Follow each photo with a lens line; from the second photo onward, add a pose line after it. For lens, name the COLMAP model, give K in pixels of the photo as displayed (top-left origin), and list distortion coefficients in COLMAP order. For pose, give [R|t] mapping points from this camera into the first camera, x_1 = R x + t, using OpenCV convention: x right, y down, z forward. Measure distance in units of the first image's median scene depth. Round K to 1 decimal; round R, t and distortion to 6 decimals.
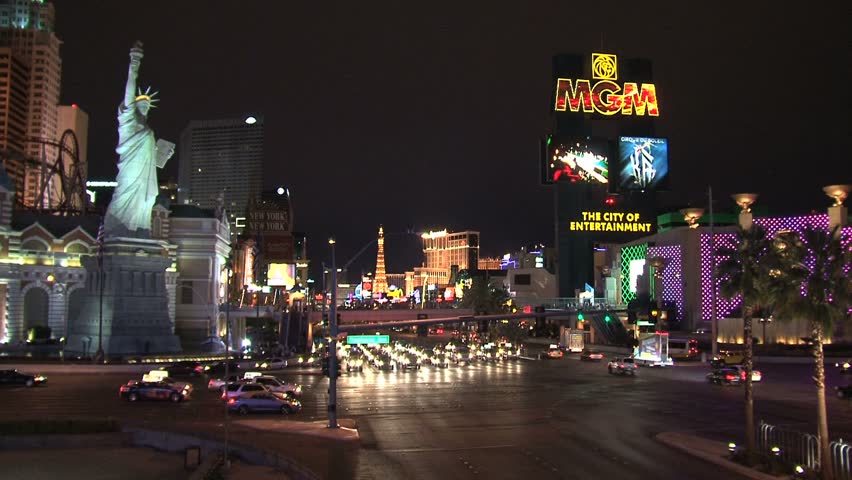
lens RADIAL K [[793.8, 0, 418.2], [0, 793.8, 242.9], [0, 0, 1]] dist [-0.225519, 0.310757]
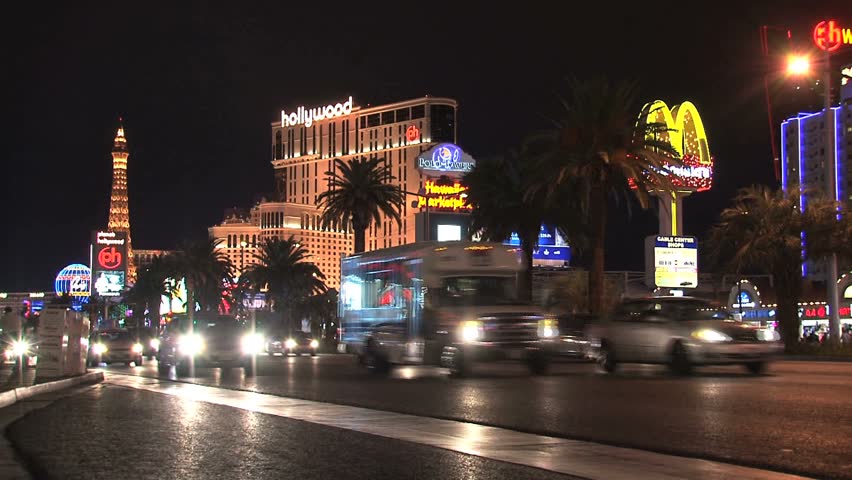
lens RADIAL K [[1227.5, 0, 413.2], [0, 1227.5, 241.2], [0, 0, 1]] dist [0.022094, 1.343810]
pose [[0.971581, 0.019887, 0.235869, -0.063106], [-0.019207, 0.999802, -0.005180, 0.047579], [-0.235925, 0.000502, 0.971771, 0.473176]]
